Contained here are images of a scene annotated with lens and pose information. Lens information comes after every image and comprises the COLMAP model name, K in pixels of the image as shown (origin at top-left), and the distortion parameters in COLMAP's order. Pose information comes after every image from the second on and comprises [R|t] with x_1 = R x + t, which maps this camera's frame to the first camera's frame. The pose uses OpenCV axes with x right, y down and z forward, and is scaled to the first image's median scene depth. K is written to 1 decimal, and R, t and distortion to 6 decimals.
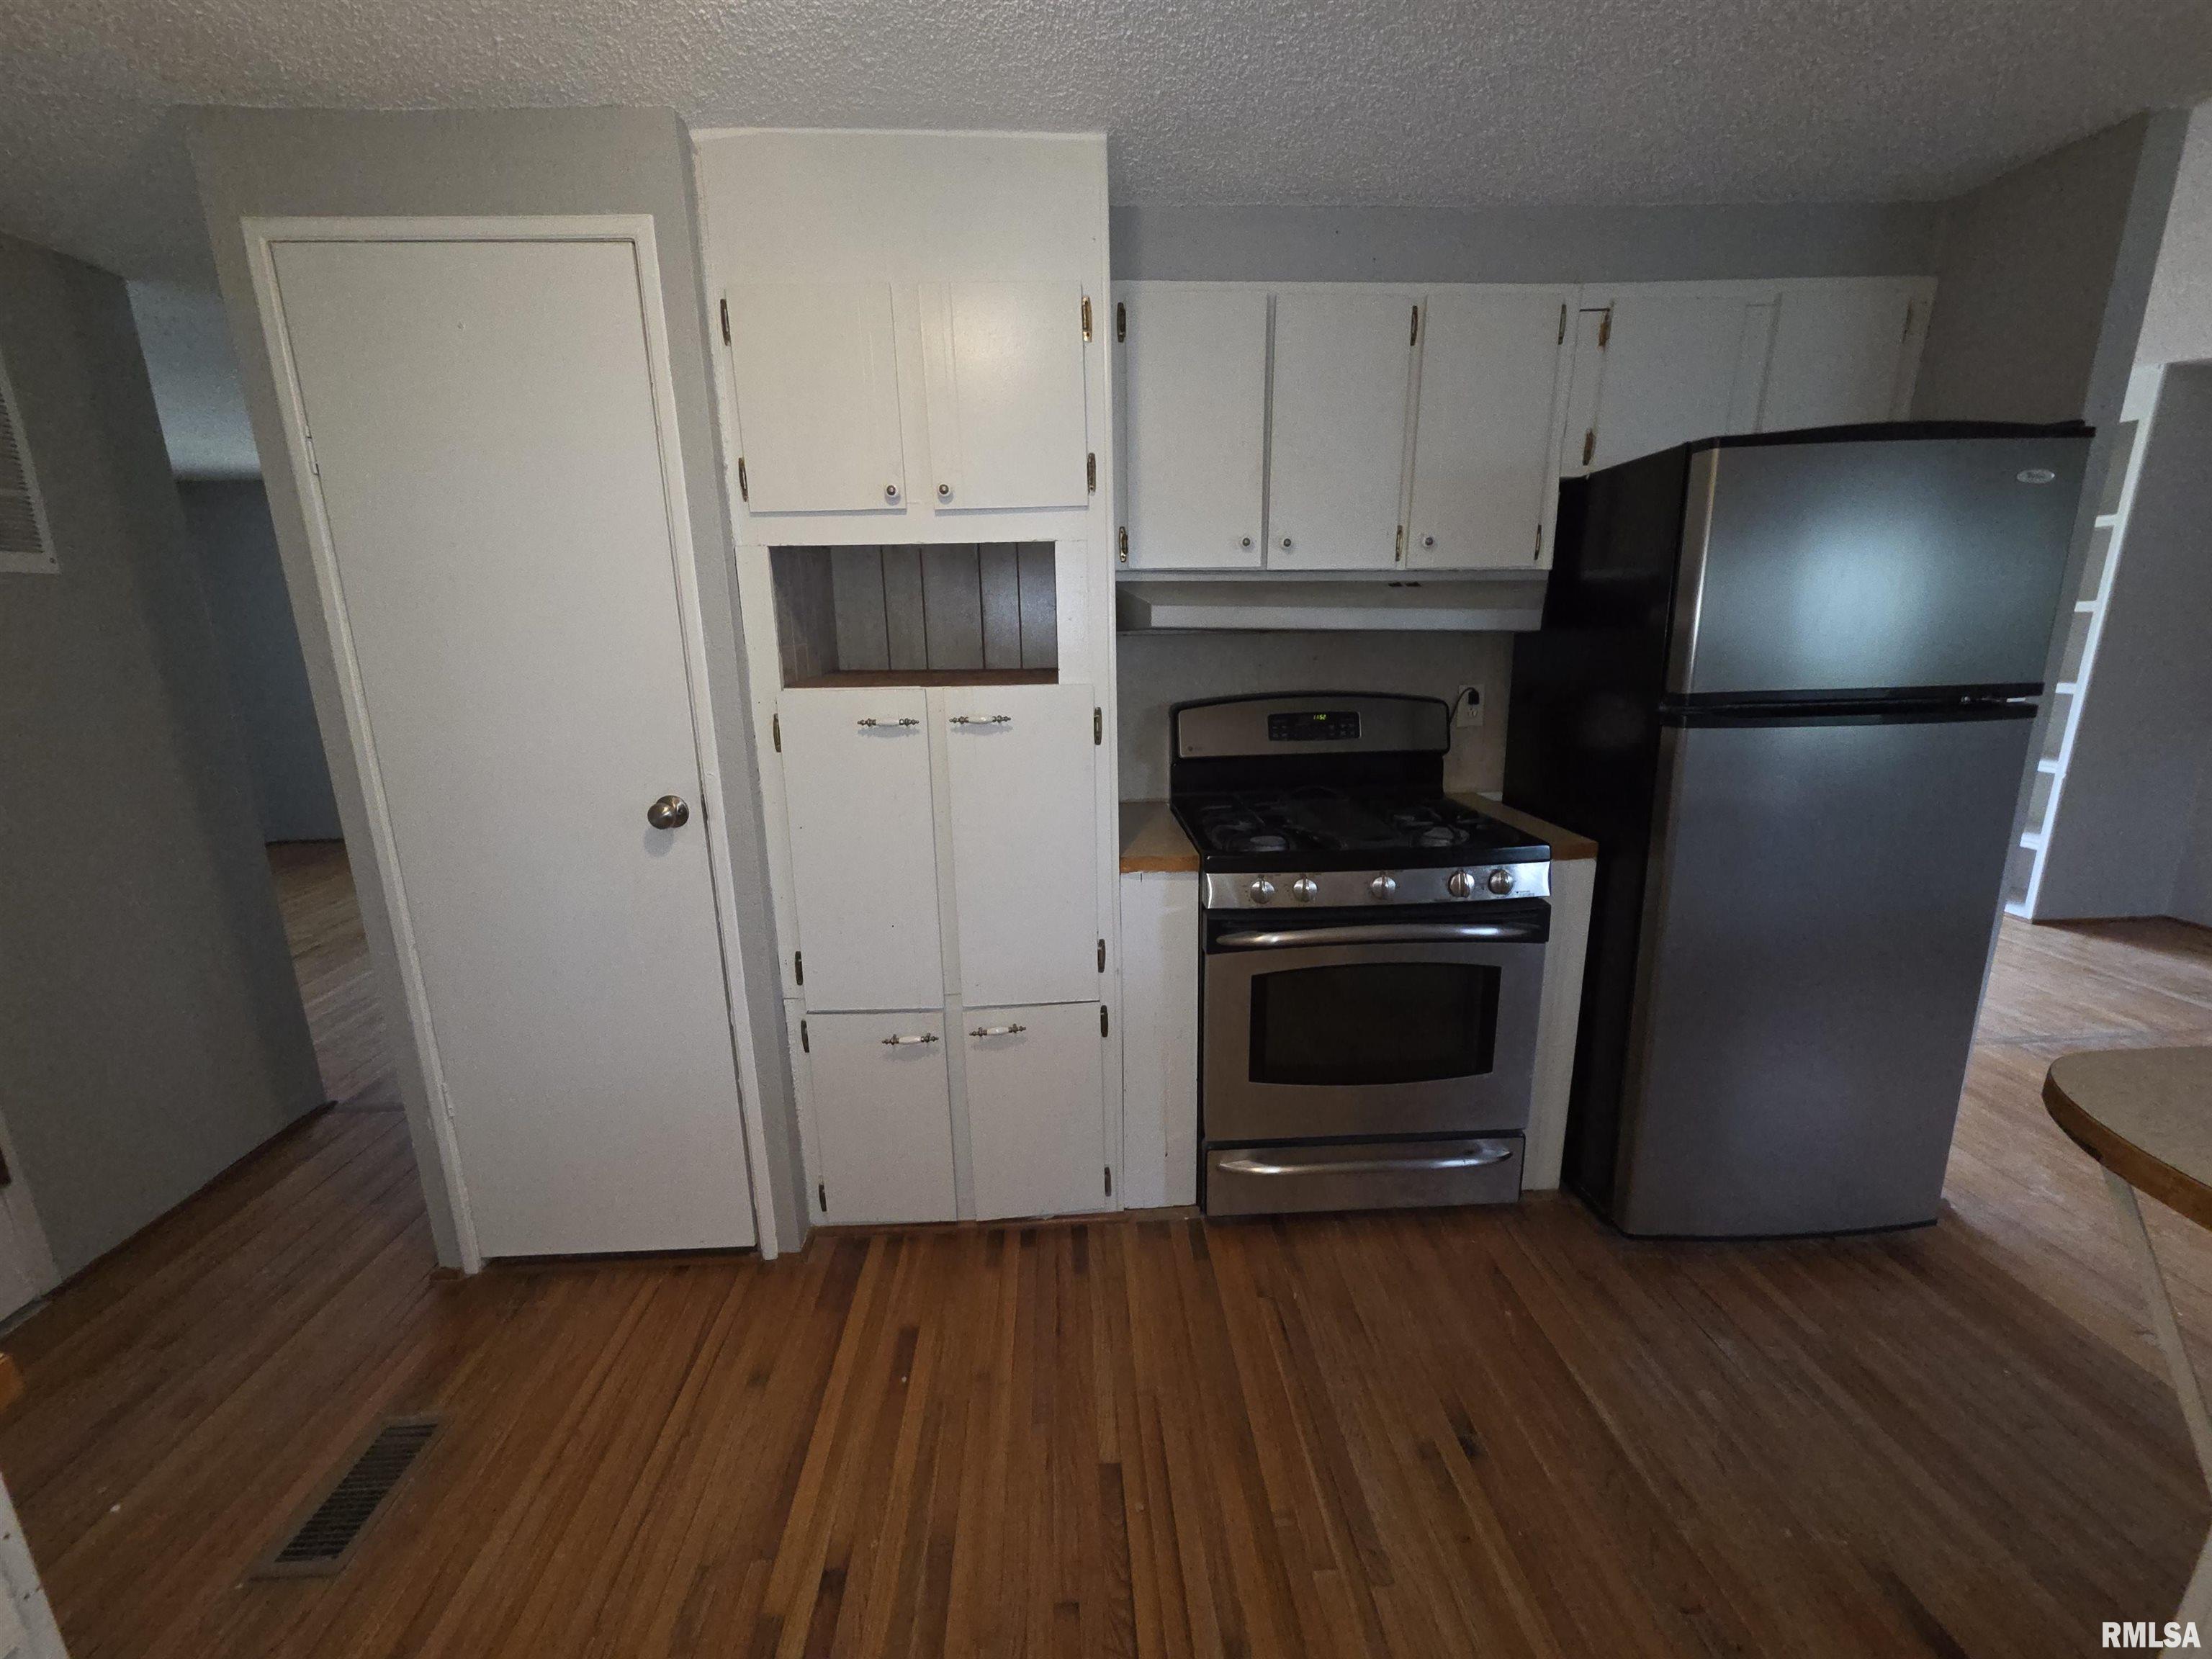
lens RADIAL K [[903.6, 0, 1088.7], [0, 903.6, 828.8], [0, 0, 1]] dist [0.000722, -0.000576]
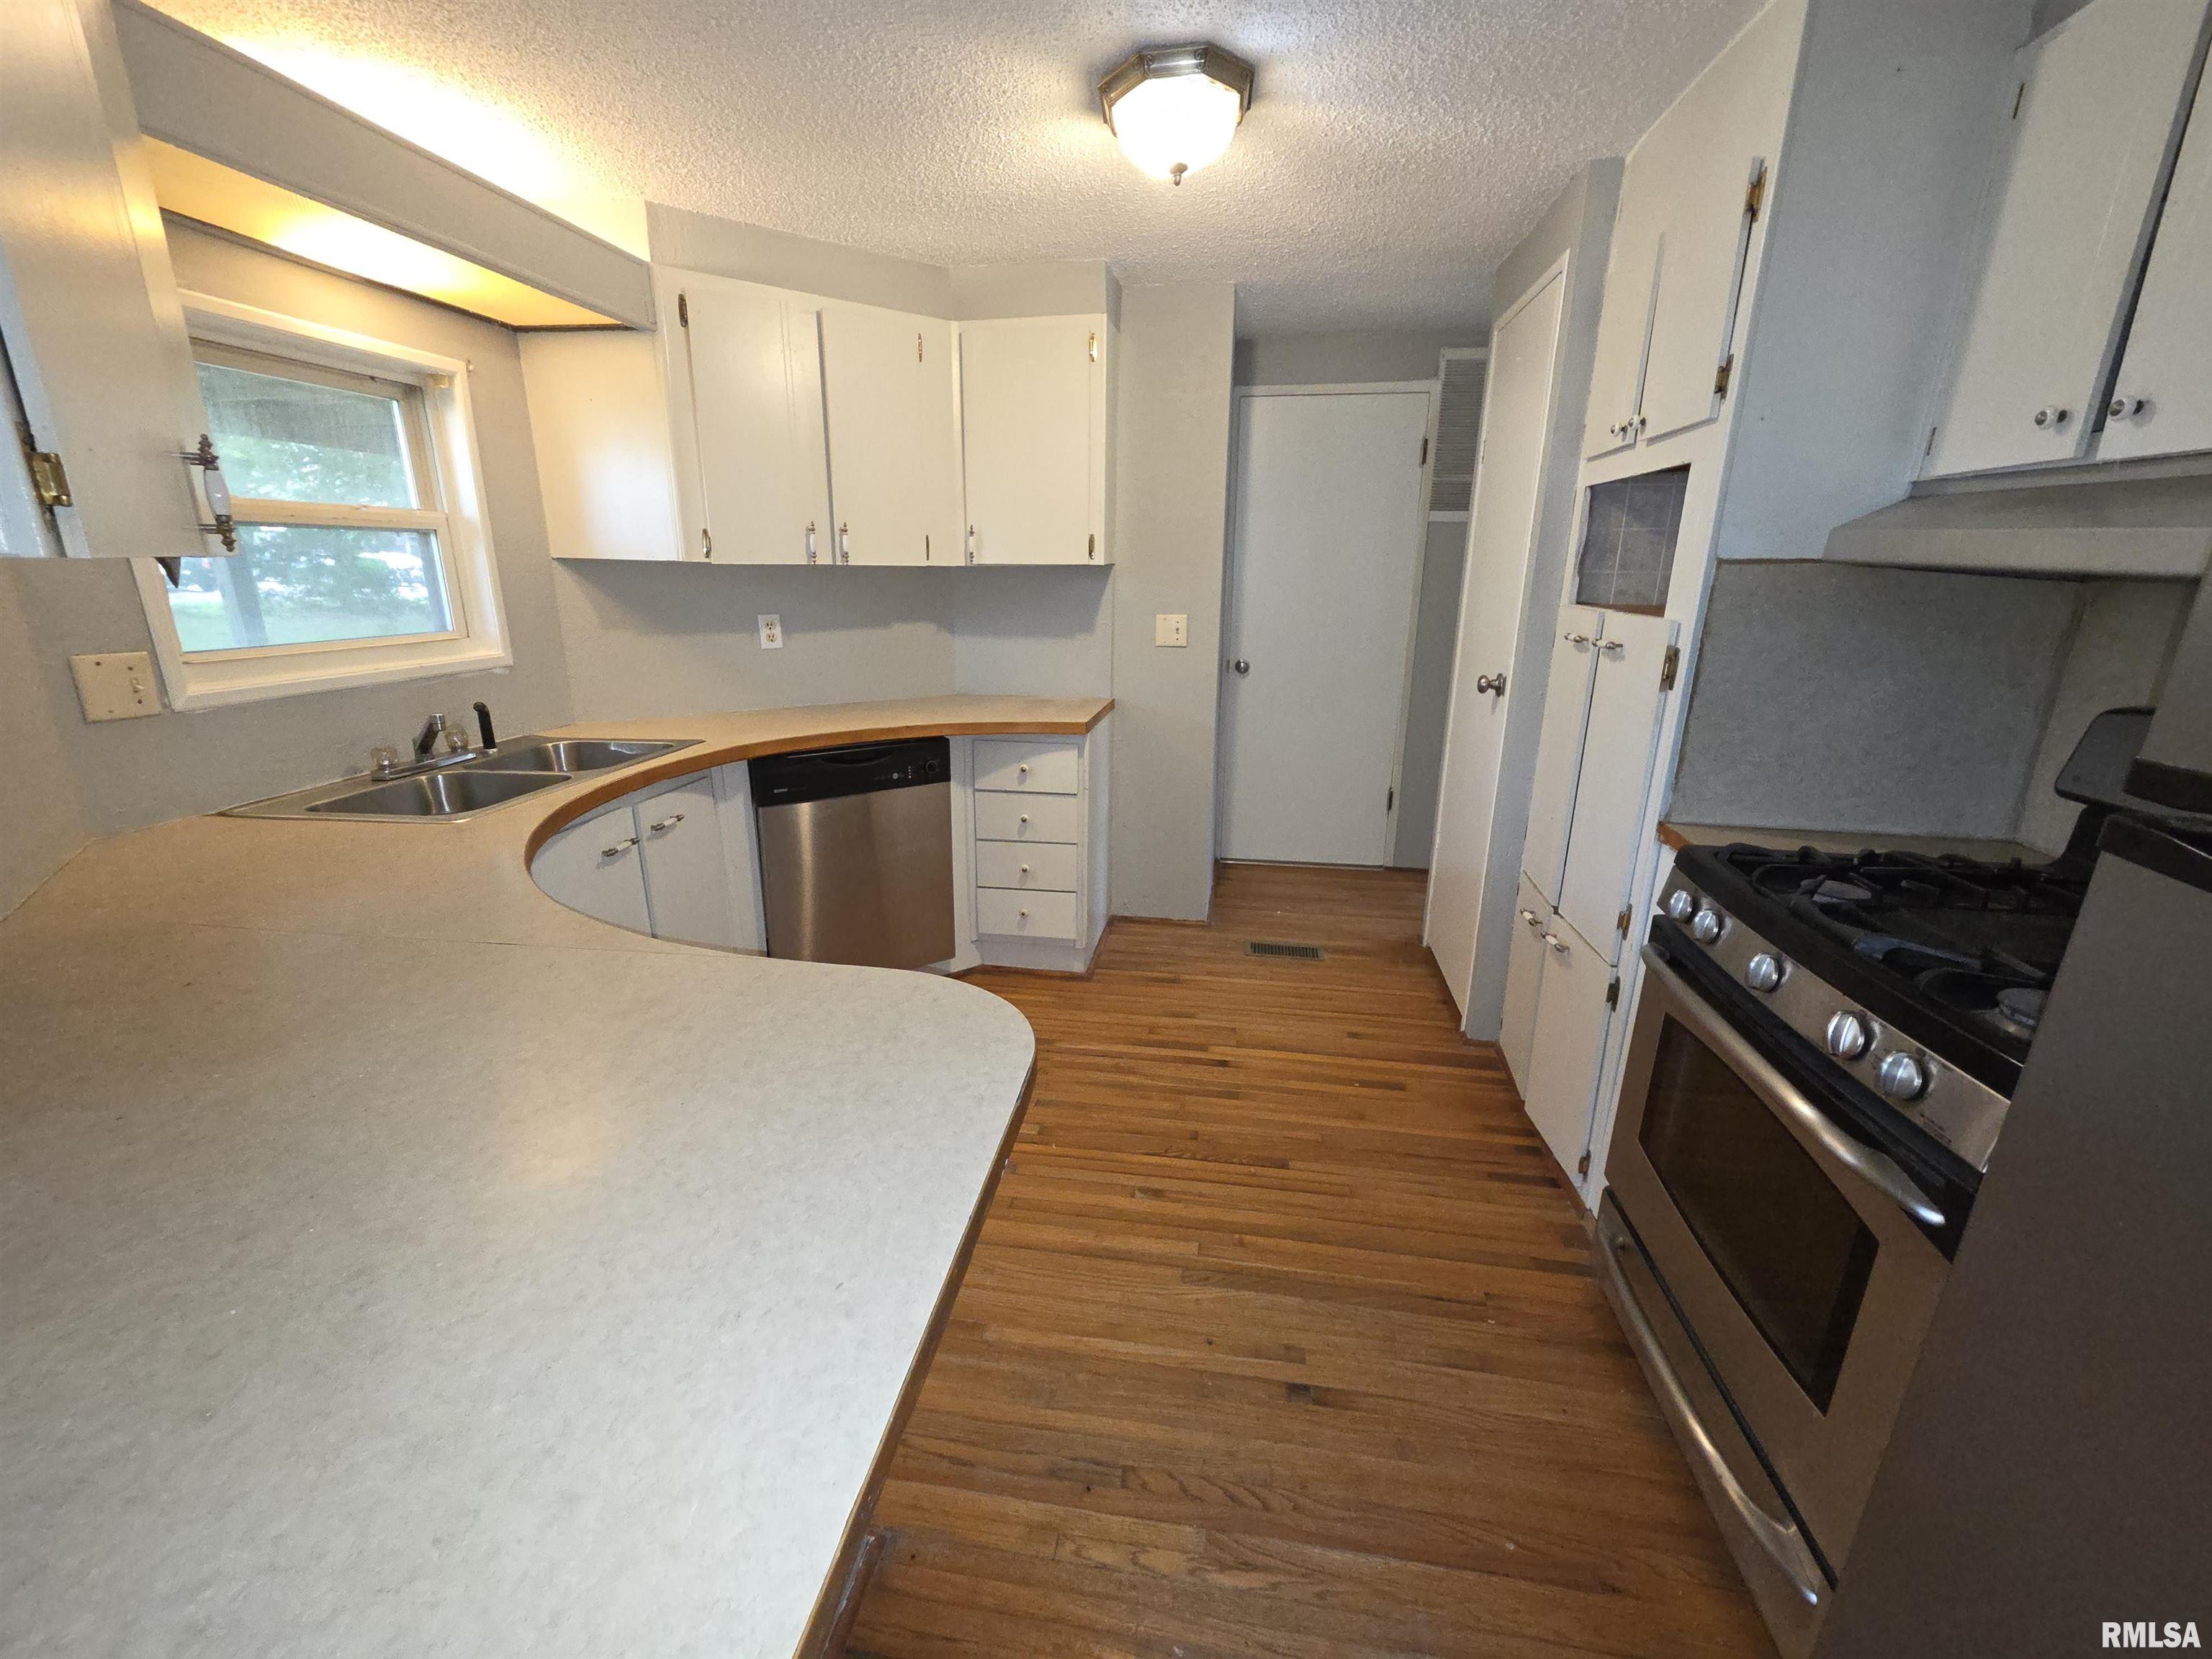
lens RADIAL K [[903.6, 0, 1097.1], [0, 903.6, 822.9], [0, 0, 1]] dist [0.000722, -0.000576]
pose [[-0.201896, 0.288631, -0.935911, 1.103143], [-0.233133, 0.913960, 0.332153, -0.151268], [0.951255, 0.285253, -0.117235, 0.657750]]
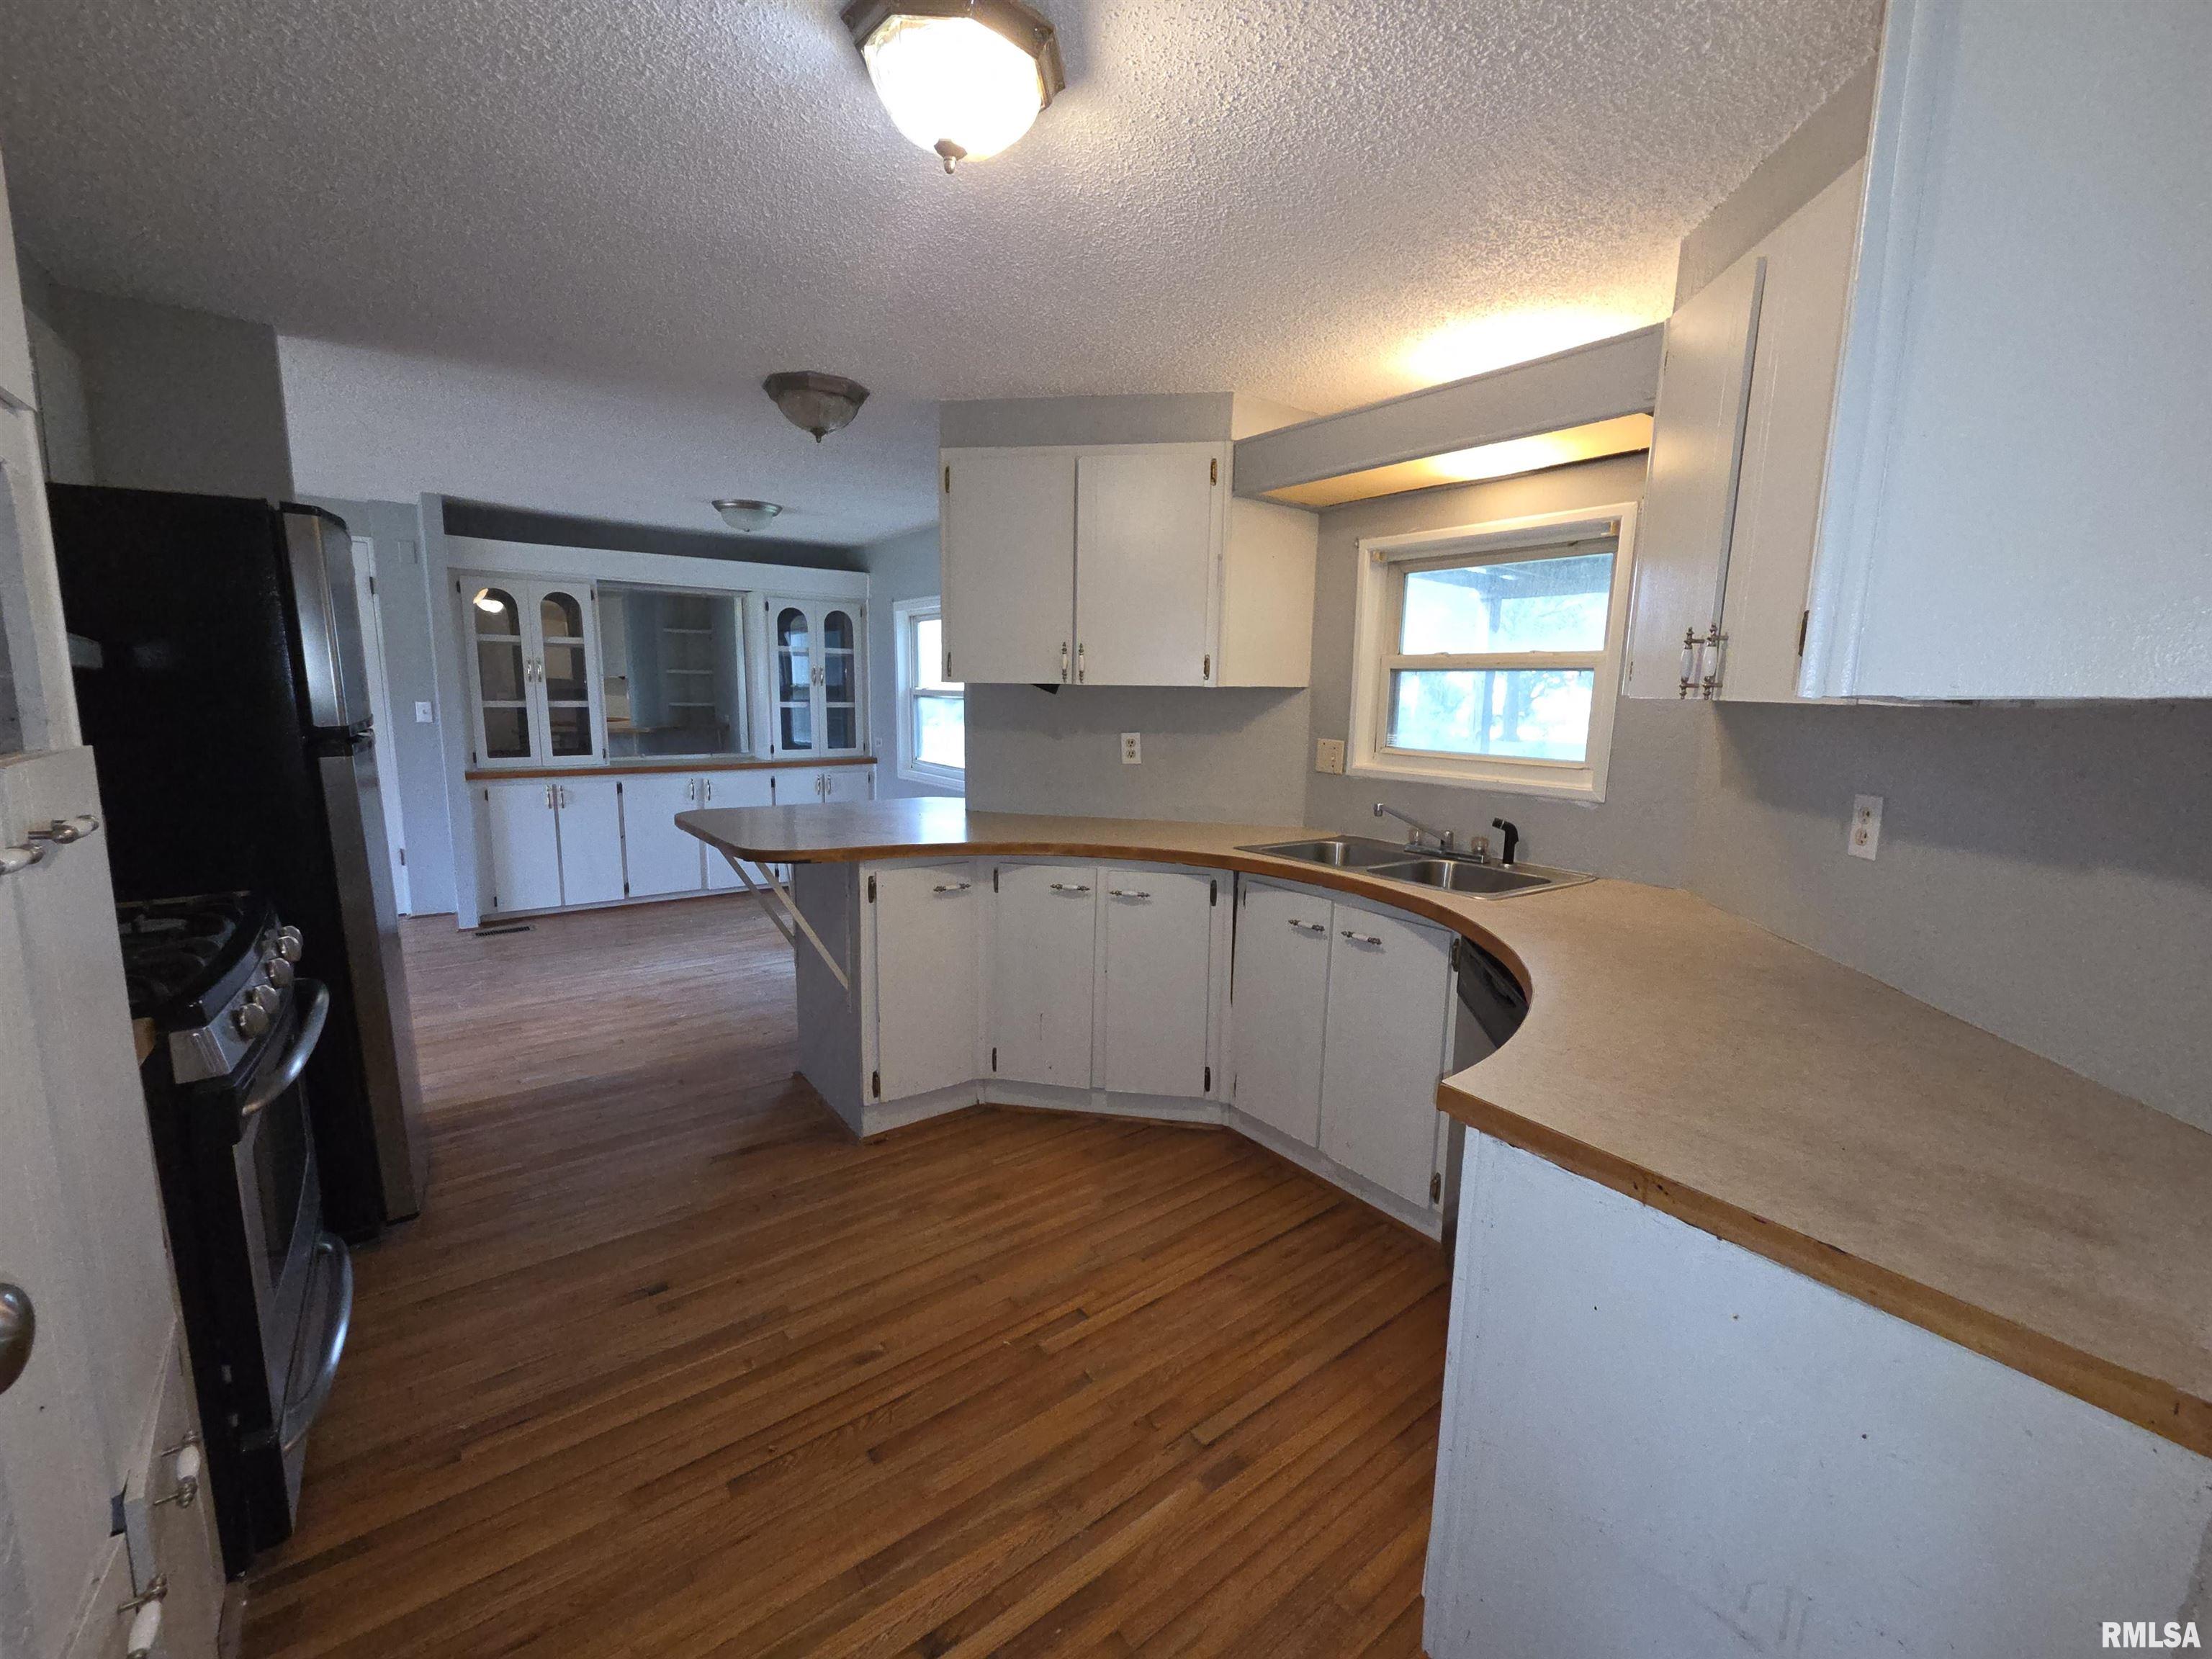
lens RADIAL K [[903.6, 0, 1098.1], [0, 903.6, 825.9], [0, 0, 1]] dist [0.000722, -0.000576]
pose [[-0.560313, -0.115810, 0.820145, -0.837638], [0.187130, 0.946876, 0.261550, -0.154528], [-0.806866, 0.300024, -0.508875, 0.860560]]
